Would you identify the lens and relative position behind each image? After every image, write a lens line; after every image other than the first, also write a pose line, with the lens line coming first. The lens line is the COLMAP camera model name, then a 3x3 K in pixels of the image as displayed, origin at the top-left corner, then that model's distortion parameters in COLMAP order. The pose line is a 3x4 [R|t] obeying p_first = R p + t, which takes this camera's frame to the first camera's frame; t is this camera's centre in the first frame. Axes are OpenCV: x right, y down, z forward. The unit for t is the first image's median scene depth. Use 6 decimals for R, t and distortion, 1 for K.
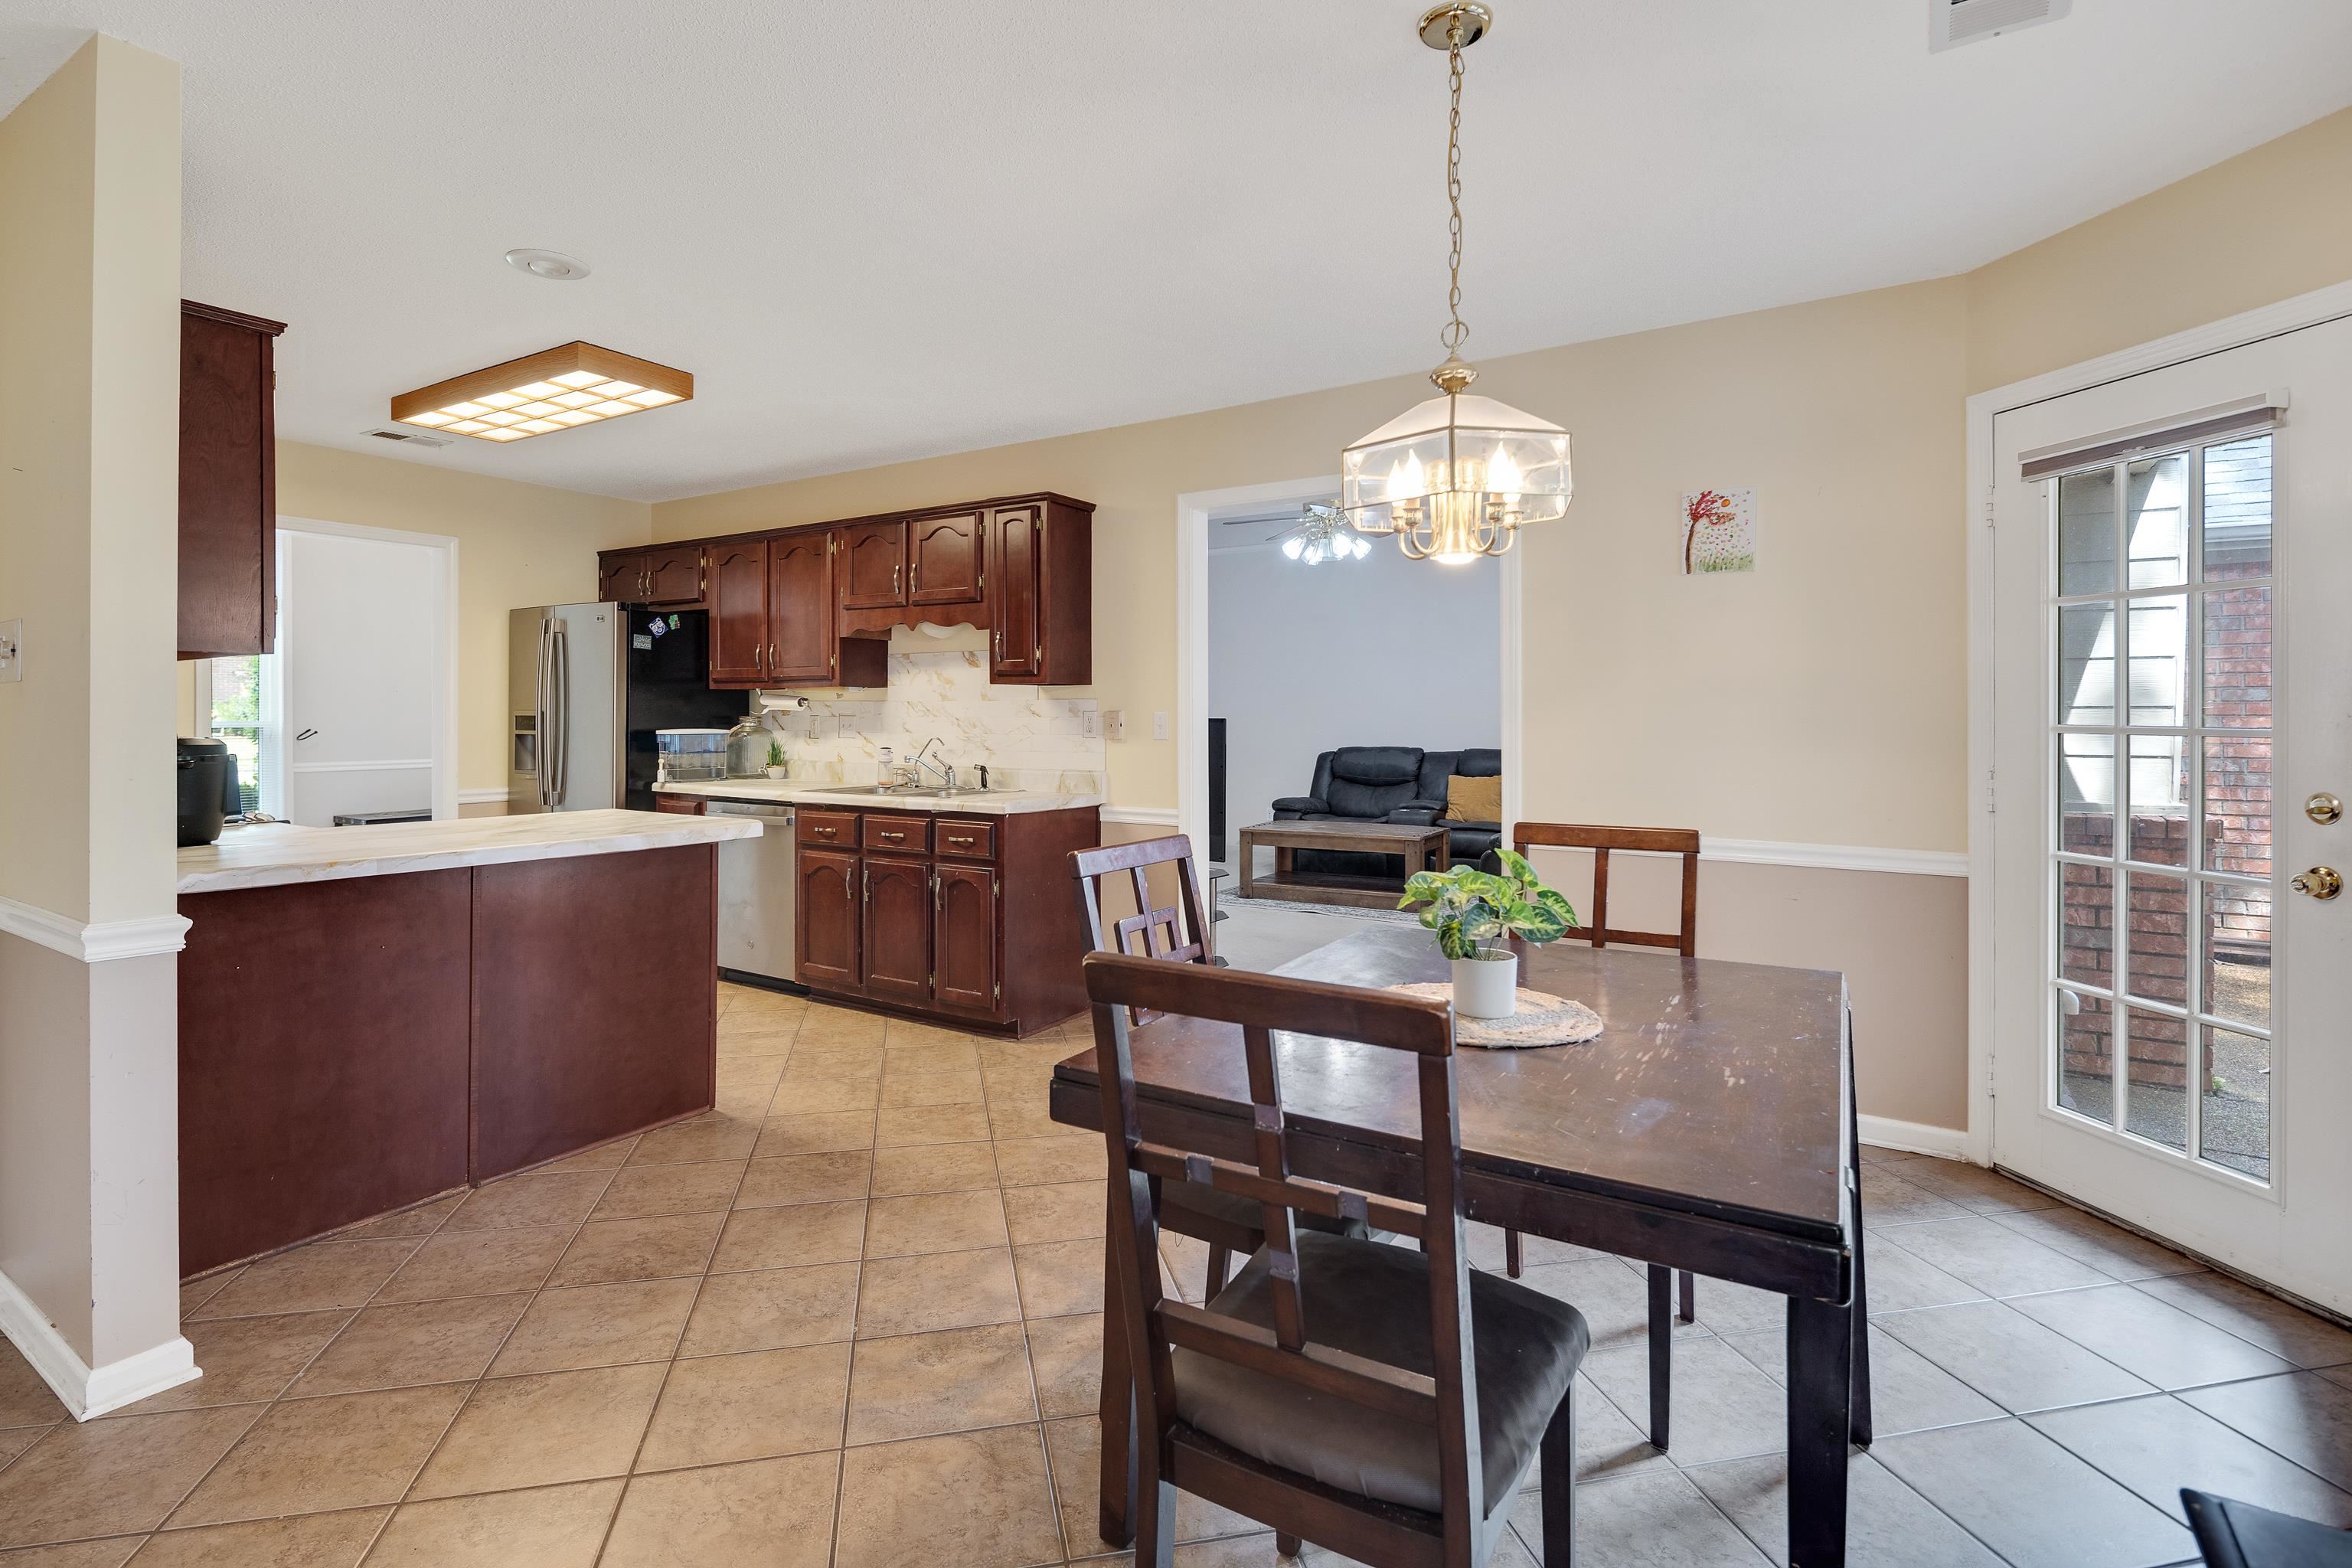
lens RADIAL K [[1166.9, 0, 1170.3], [0, 1166.9, 707.0], [0, 0, 1]] dist [0.001062, -0.000361]
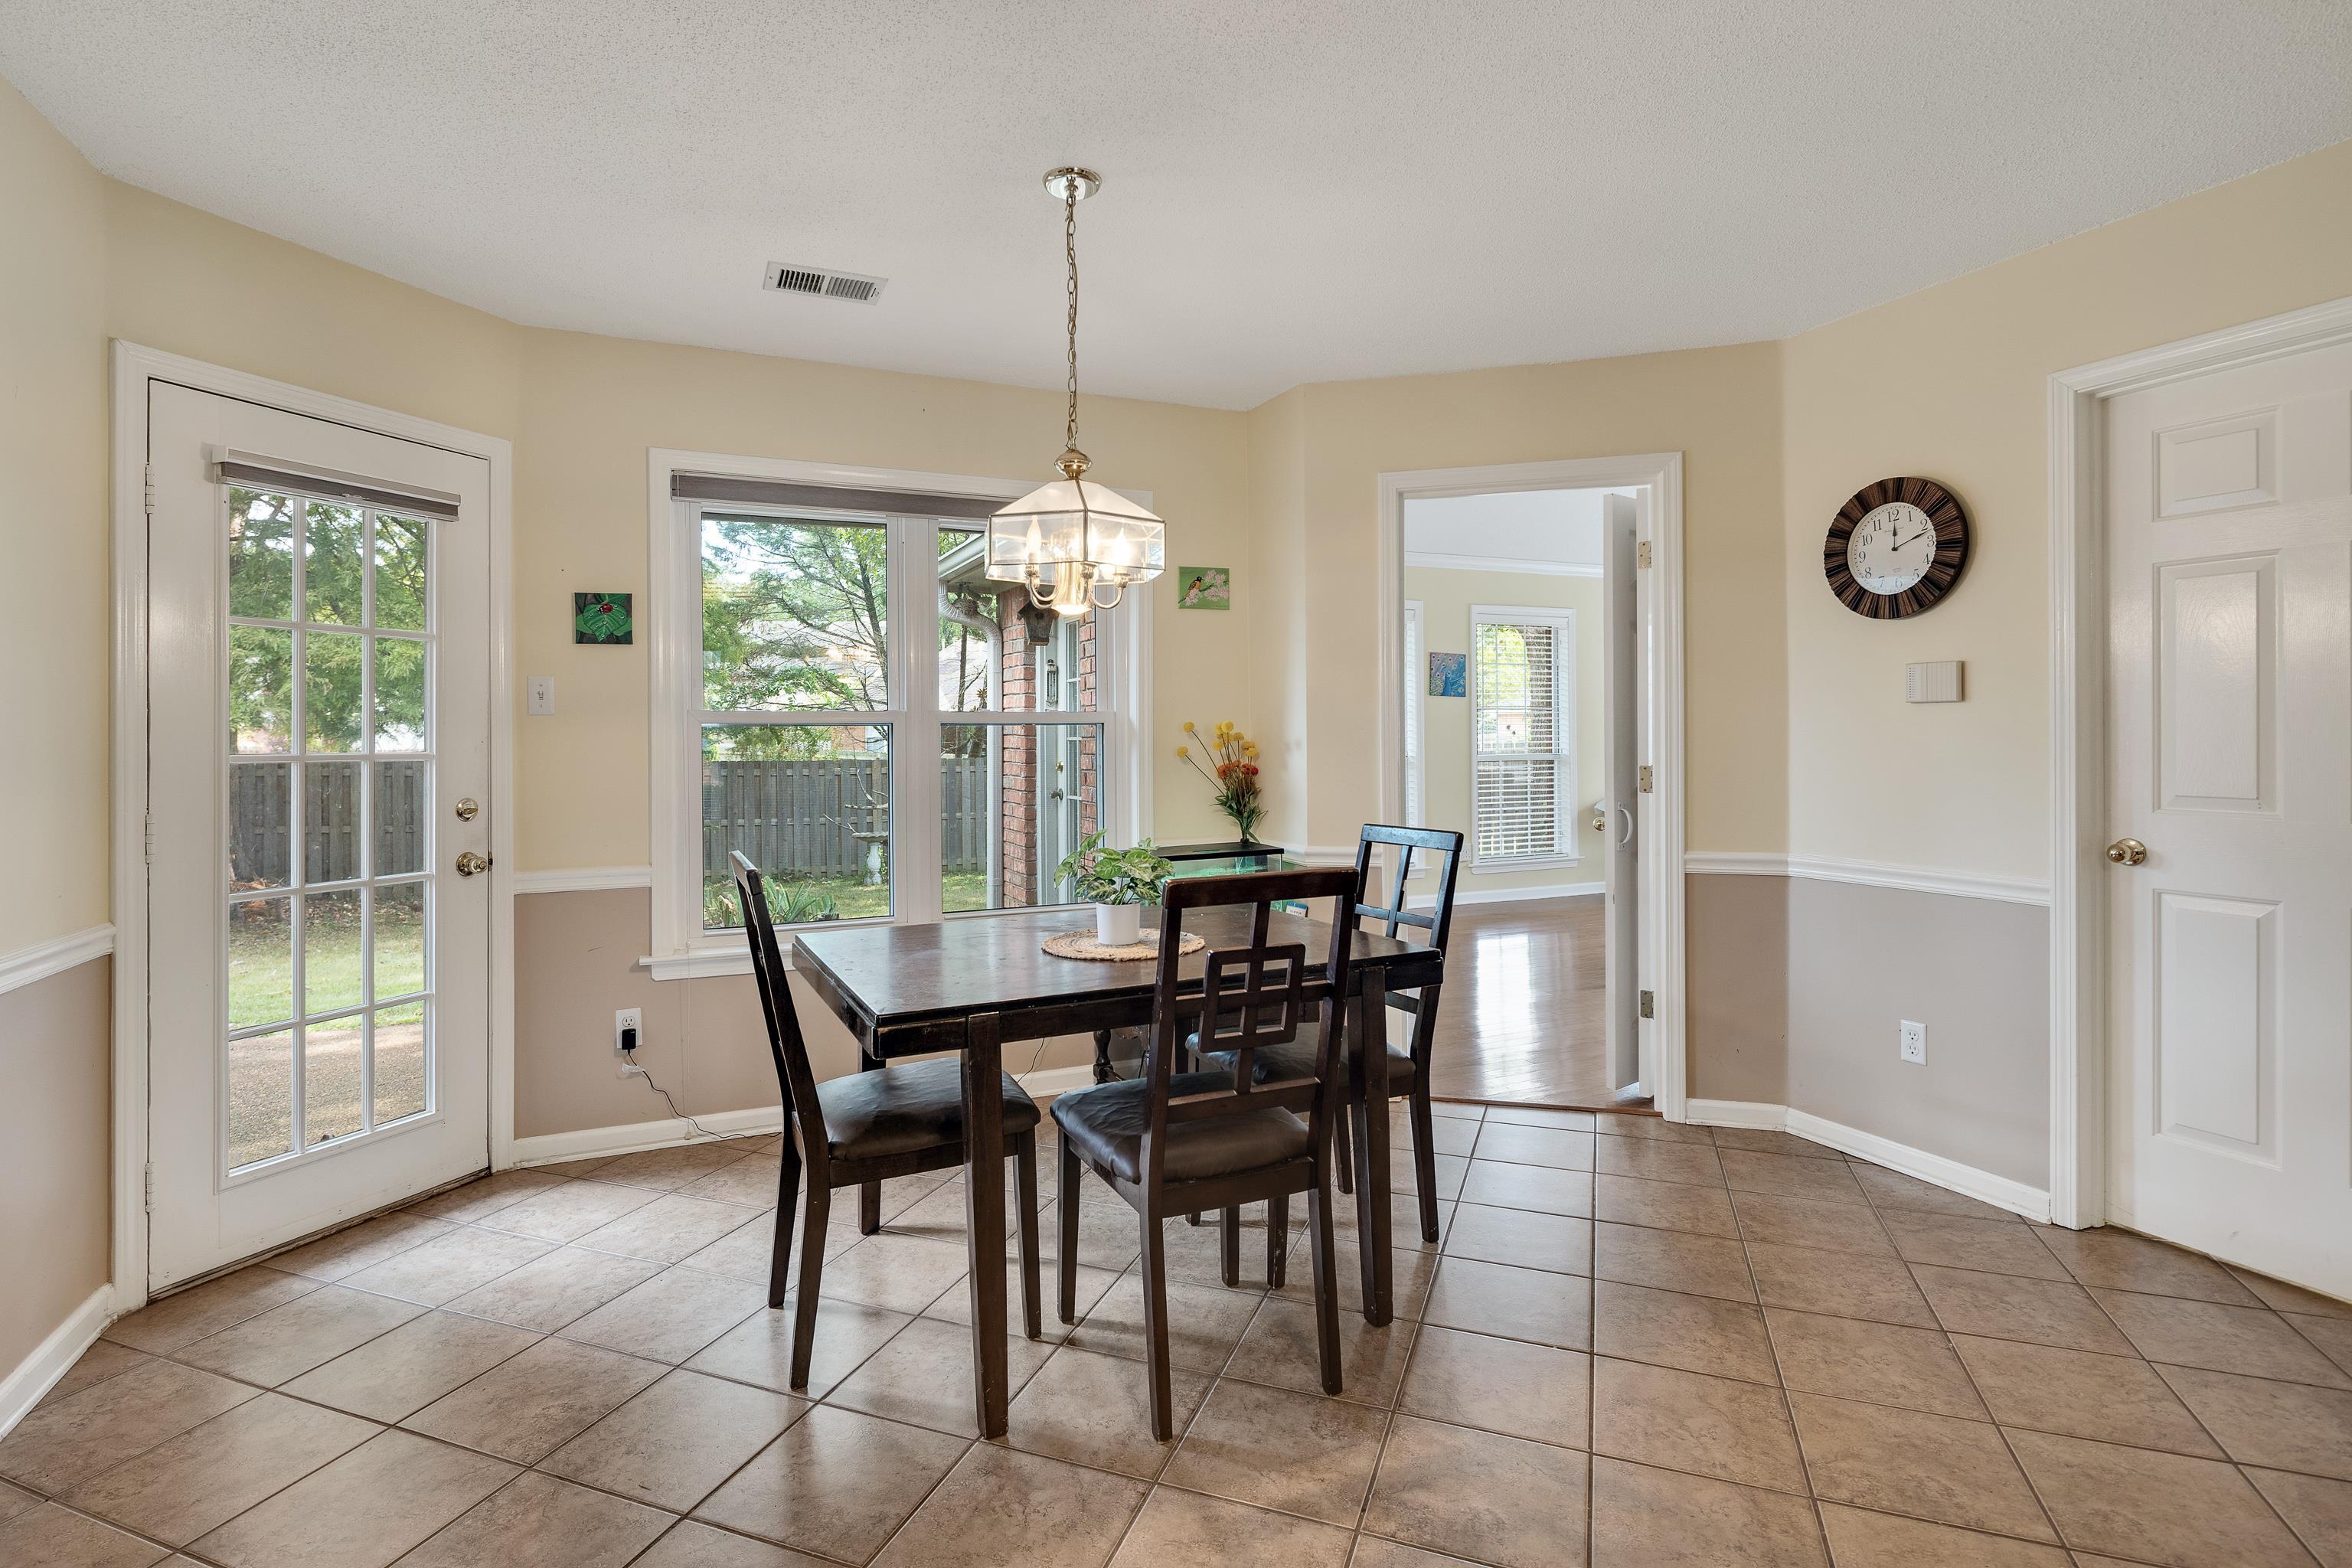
lens RADIAL K [[1145.1, 0, 1161.7], [0, 1145.1, 743.2], [0, 0, 1]] dist [-0.000227, -0.001564]
pose [[-0.844429, 0.000805, 0.535666, -0.186645], [0.001922, 0.999997, 0.001527, 0.003746], [-0.535663, 0.002319, -0.844428, 0.760035]]
